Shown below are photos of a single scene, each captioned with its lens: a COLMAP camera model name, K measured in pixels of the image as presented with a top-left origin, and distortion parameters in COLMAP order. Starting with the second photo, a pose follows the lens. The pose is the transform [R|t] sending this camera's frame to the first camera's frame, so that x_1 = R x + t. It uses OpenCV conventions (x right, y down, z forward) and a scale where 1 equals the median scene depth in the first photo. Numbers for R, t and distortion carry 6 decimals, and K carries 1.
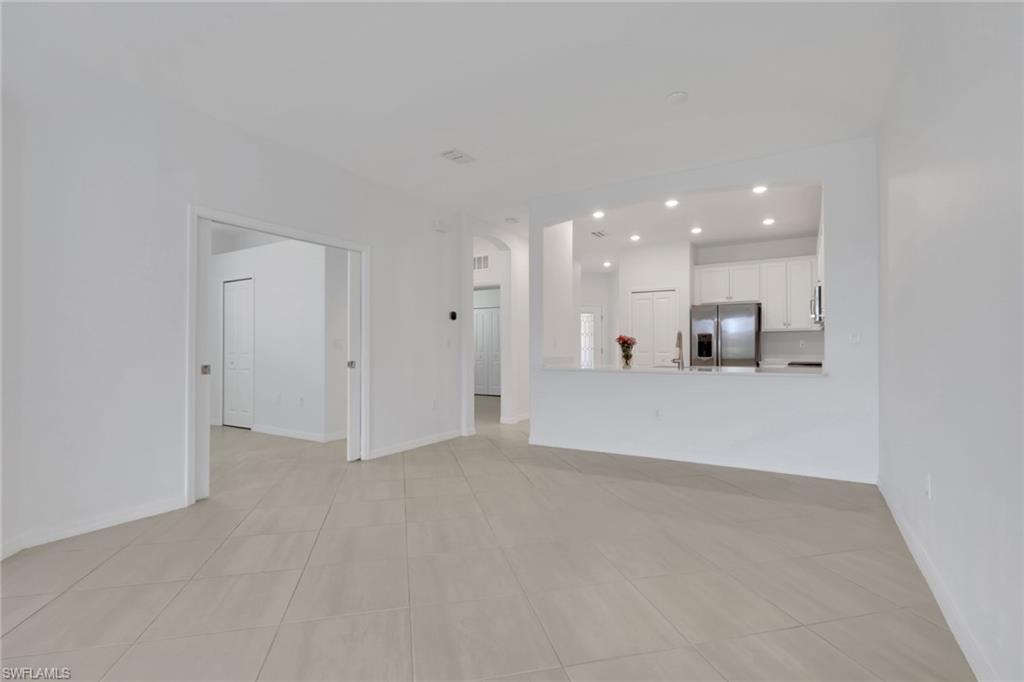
lens RADIAL K [[498.0, 0, 517.6], [0, 498.0, 343.1], [0, 0, 1]] dist [-0.005098, 0.000808]
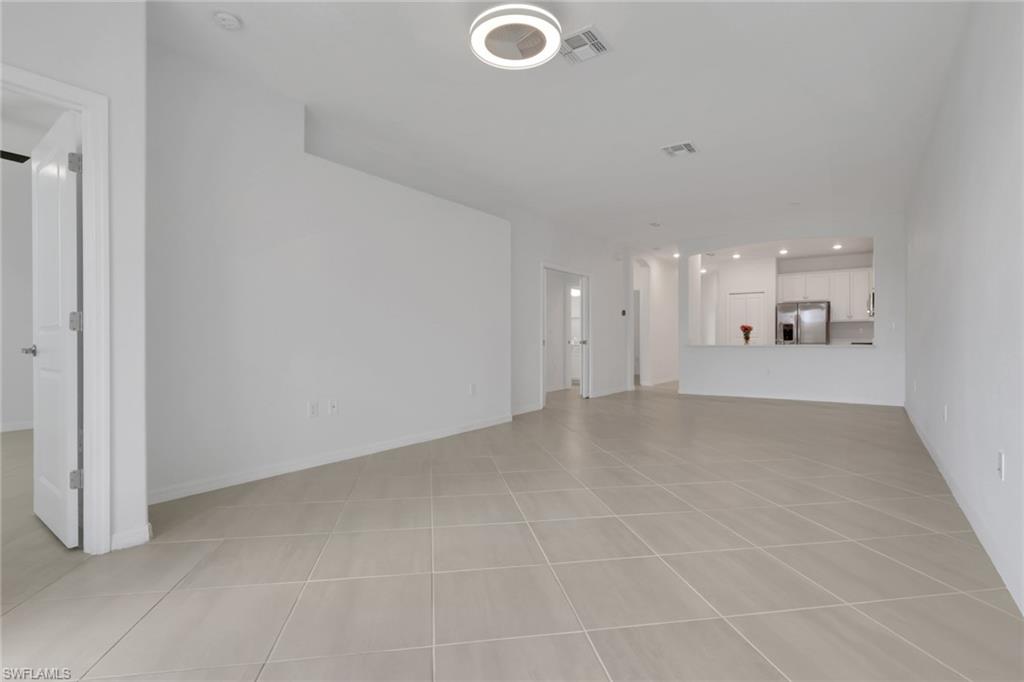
lens RADIAL K [[498.0, 0, 507.1], [0, 498.0, 341.3], [0, 0, 1]] dist [-0.005098, 0.000808]
pose [[0.995059, -0.001247, -0.099273, -0.282645], [0.002752, 0.999883, 0.015026, 0.008272], [0.099243, -0.015225, 0.994947, -0.495119]]
